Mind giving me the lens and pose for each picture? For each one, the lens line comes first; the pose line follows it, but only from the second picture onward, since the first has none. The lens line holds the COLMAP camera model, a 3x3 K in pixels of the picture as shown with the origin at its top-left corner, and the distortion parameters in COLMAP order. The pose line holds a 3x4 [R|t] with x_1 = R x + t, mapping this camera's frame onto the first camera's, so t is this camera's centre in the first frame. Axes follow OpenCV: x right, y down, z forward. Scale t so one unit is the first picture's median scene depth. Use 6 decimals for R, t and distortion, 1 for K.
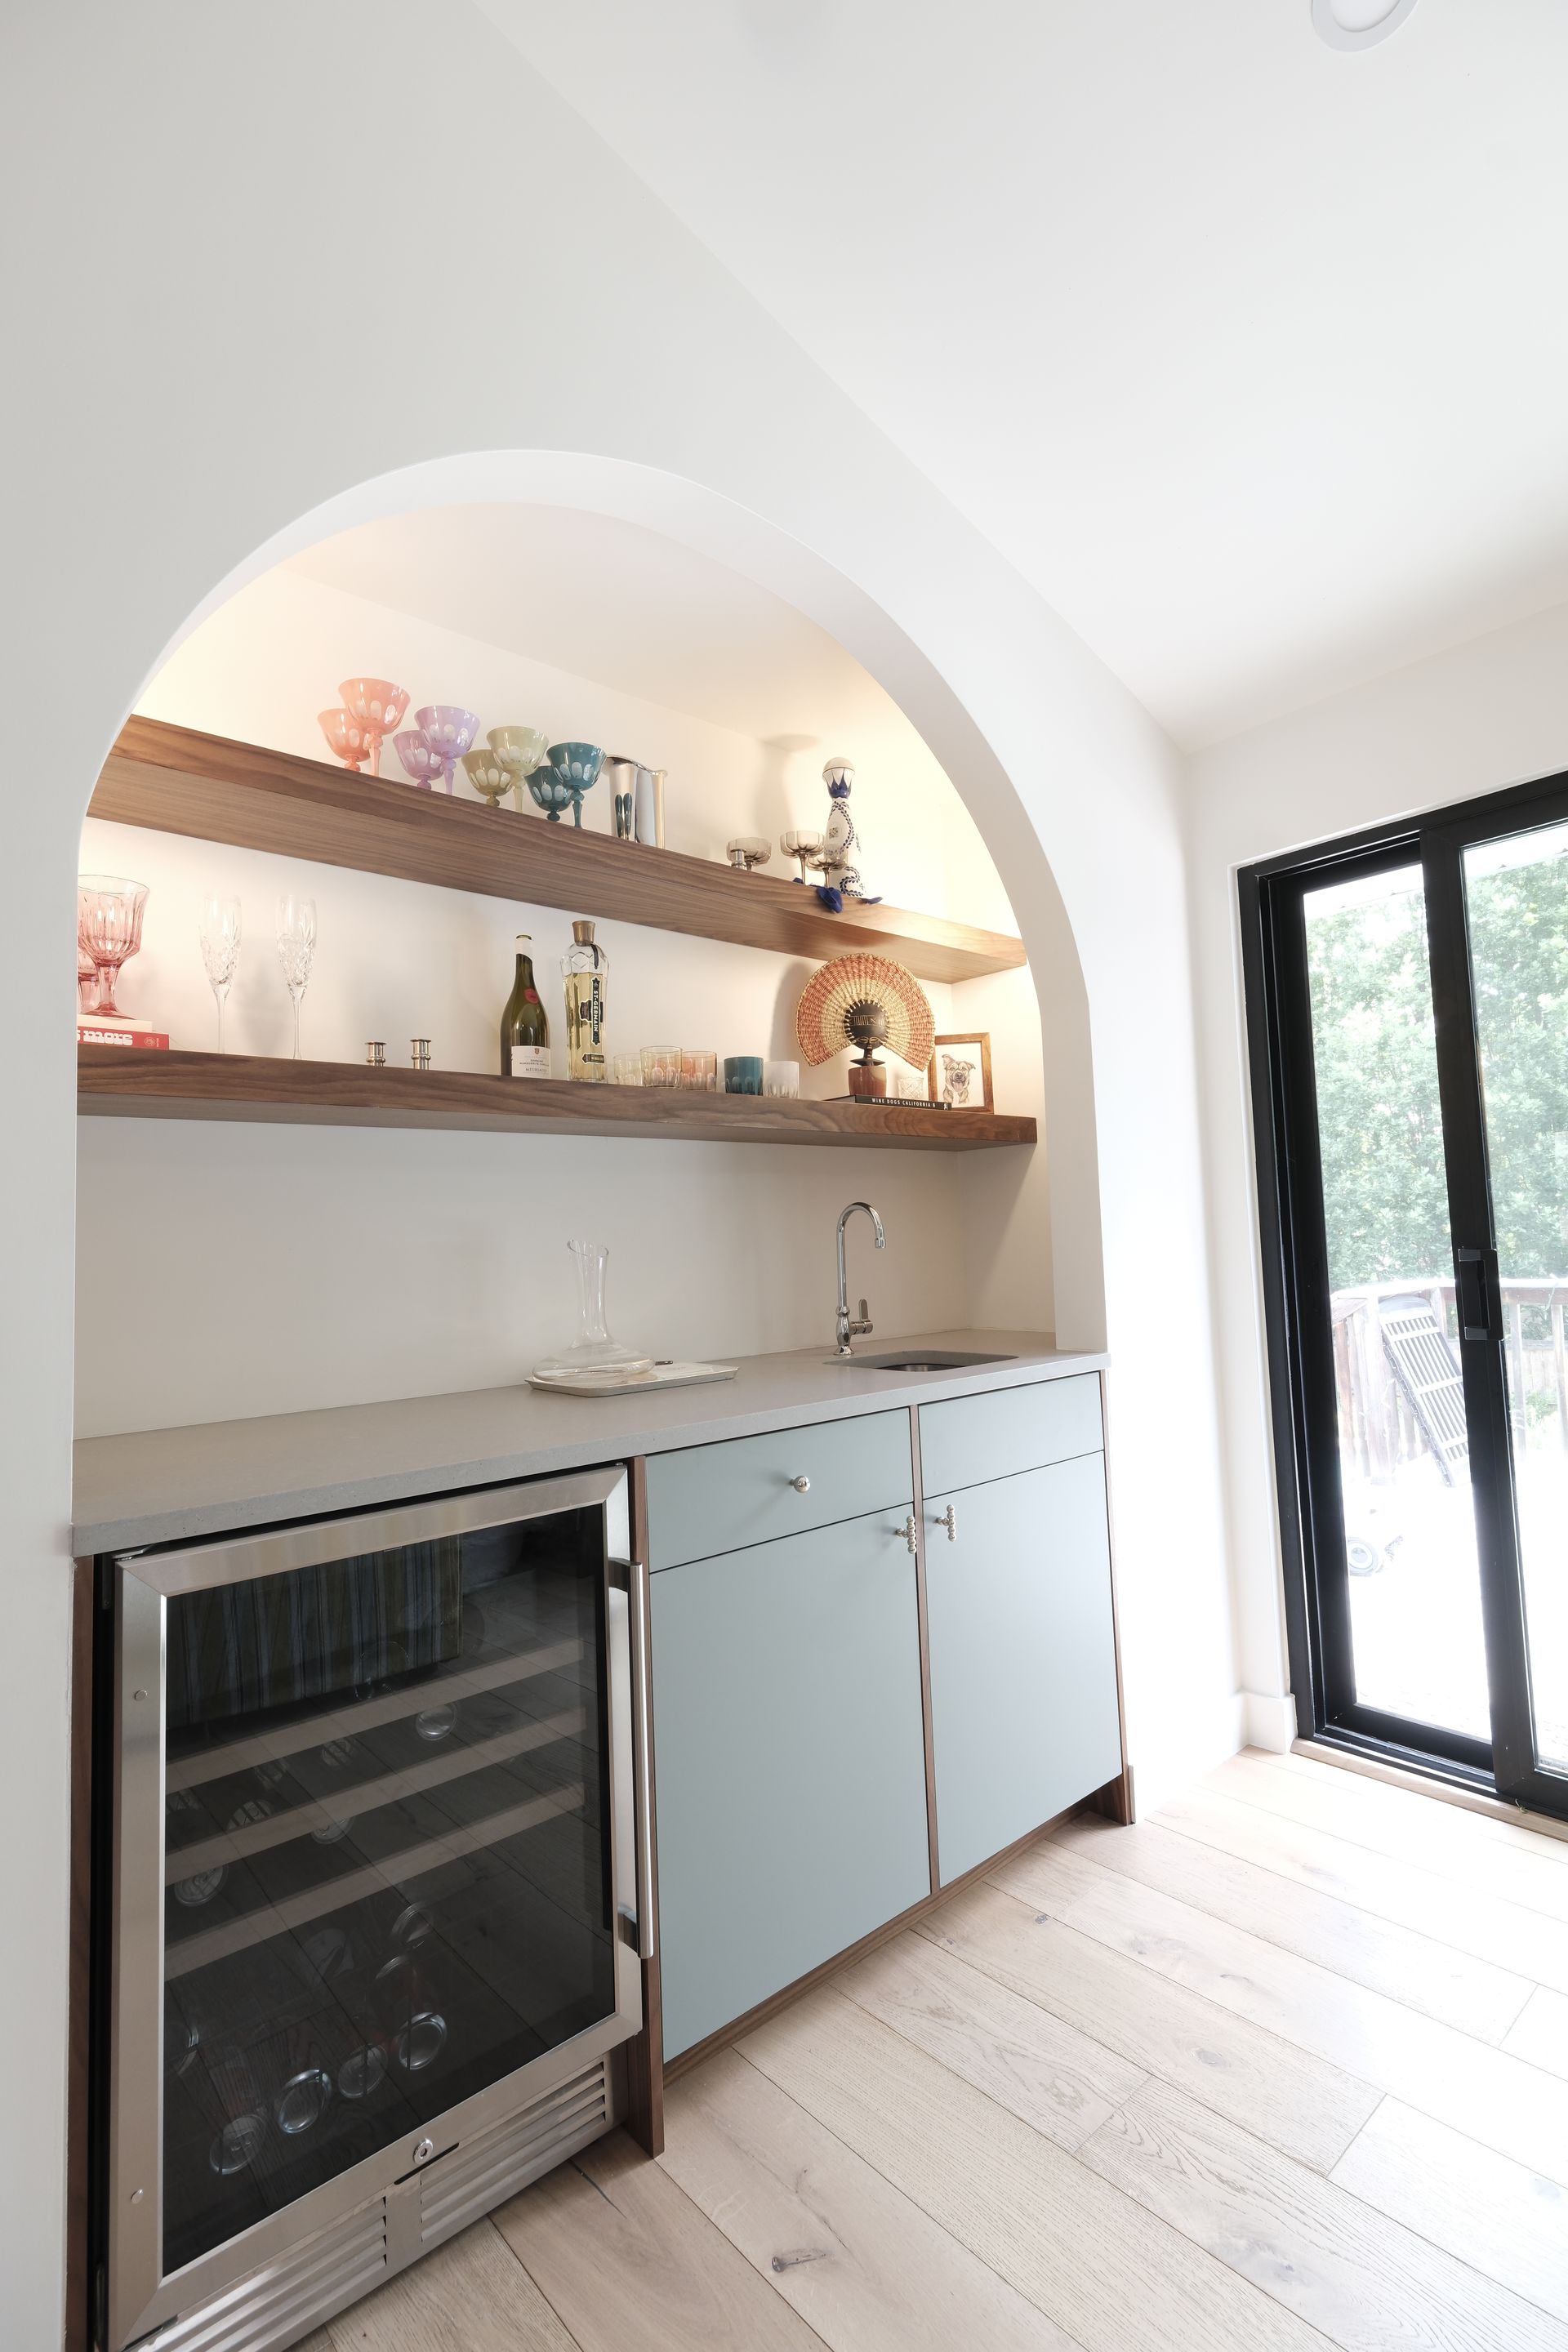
lens RADIAL K [[1079.1, 0, 787.0], [0, 1079.1, 1158.3], [0, 0, 1]] dist [-0.004461, 0.002255]
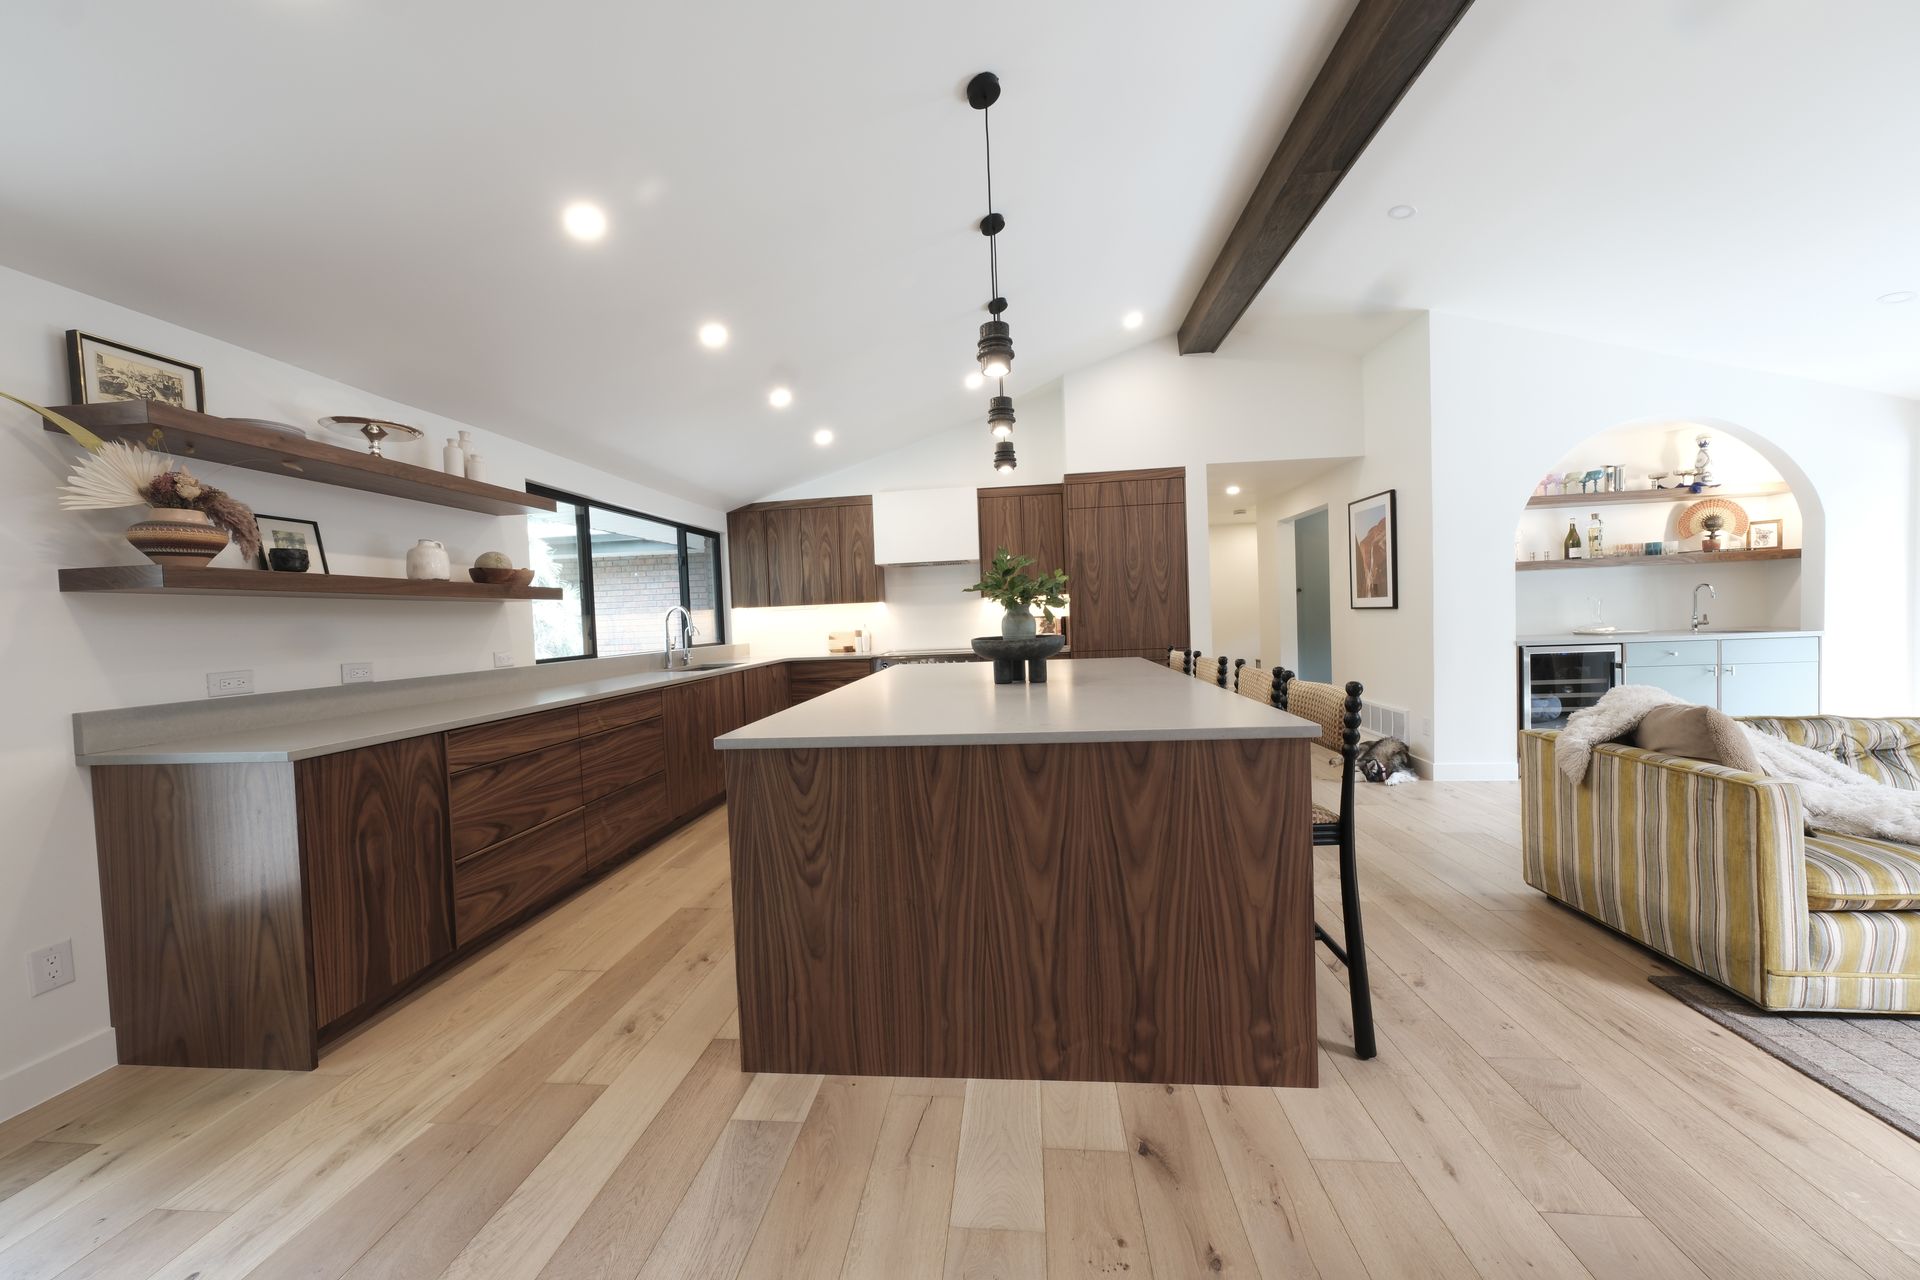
lens RADIAL K [[643.4, 0, 957.3], [0, 643.4, 639.7], [0, 0, 1]] dist [0.000008, 0.001335]
pose [[0.684419, 0.034309, -0.728281, -0.051561], [0.073800, 0.990502, 0.116018, -0.184437], [0.725344, -0.133151, 0.675386, -1.966916]]
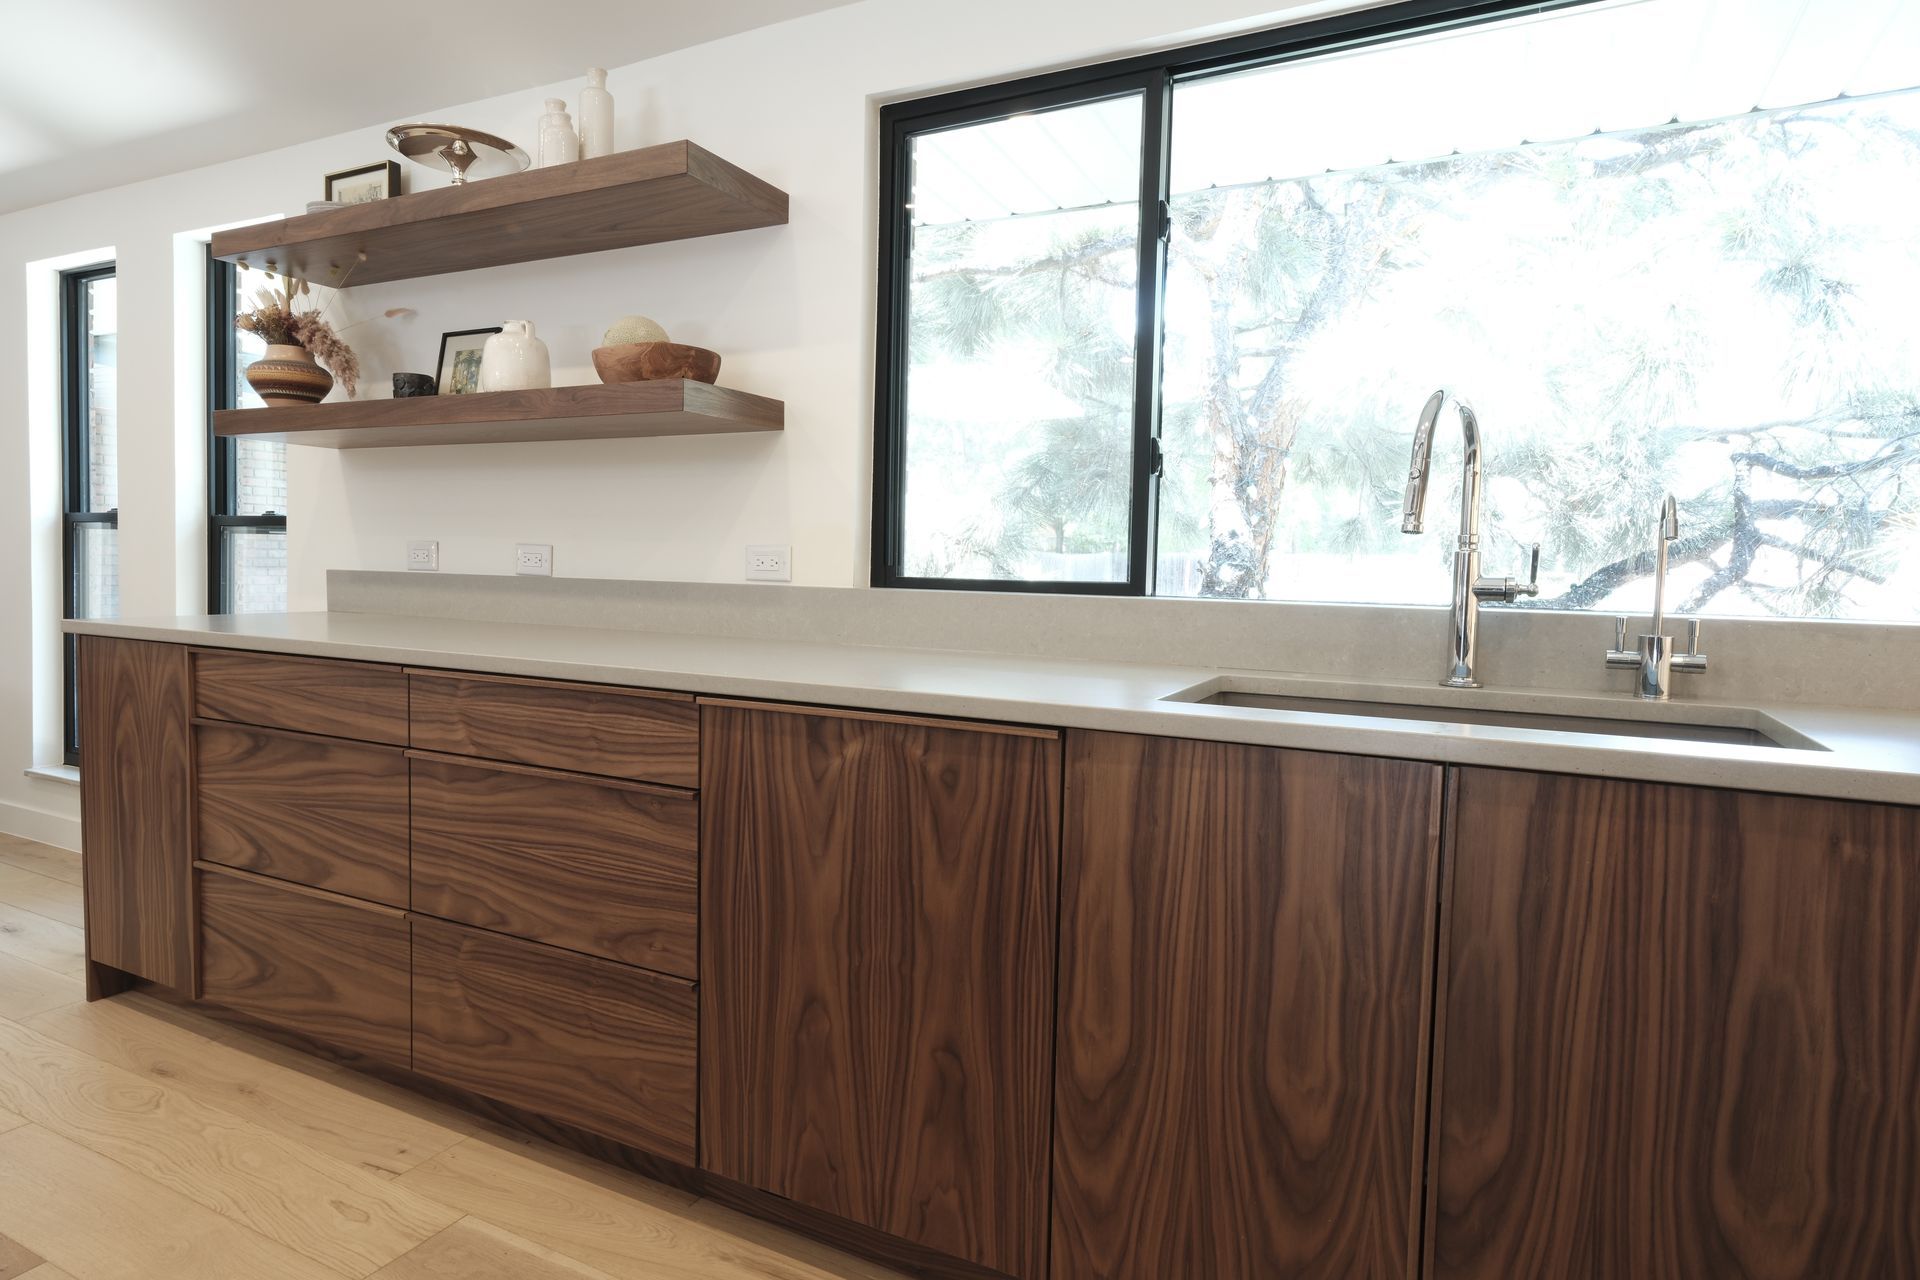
lens RADIAL K [[1084.3, 0, 954.5], [0, 1084.3, 655.2], [0, 0, 1]] dist [0.005989, 0.001128]
pose [[-0.931439, 0.041522, -0.361522, -1.617424], [0.039939, 0.999132, 0.011853, 0.039365], [0.361700, -0.003398, -0.932288, -0.675499]]
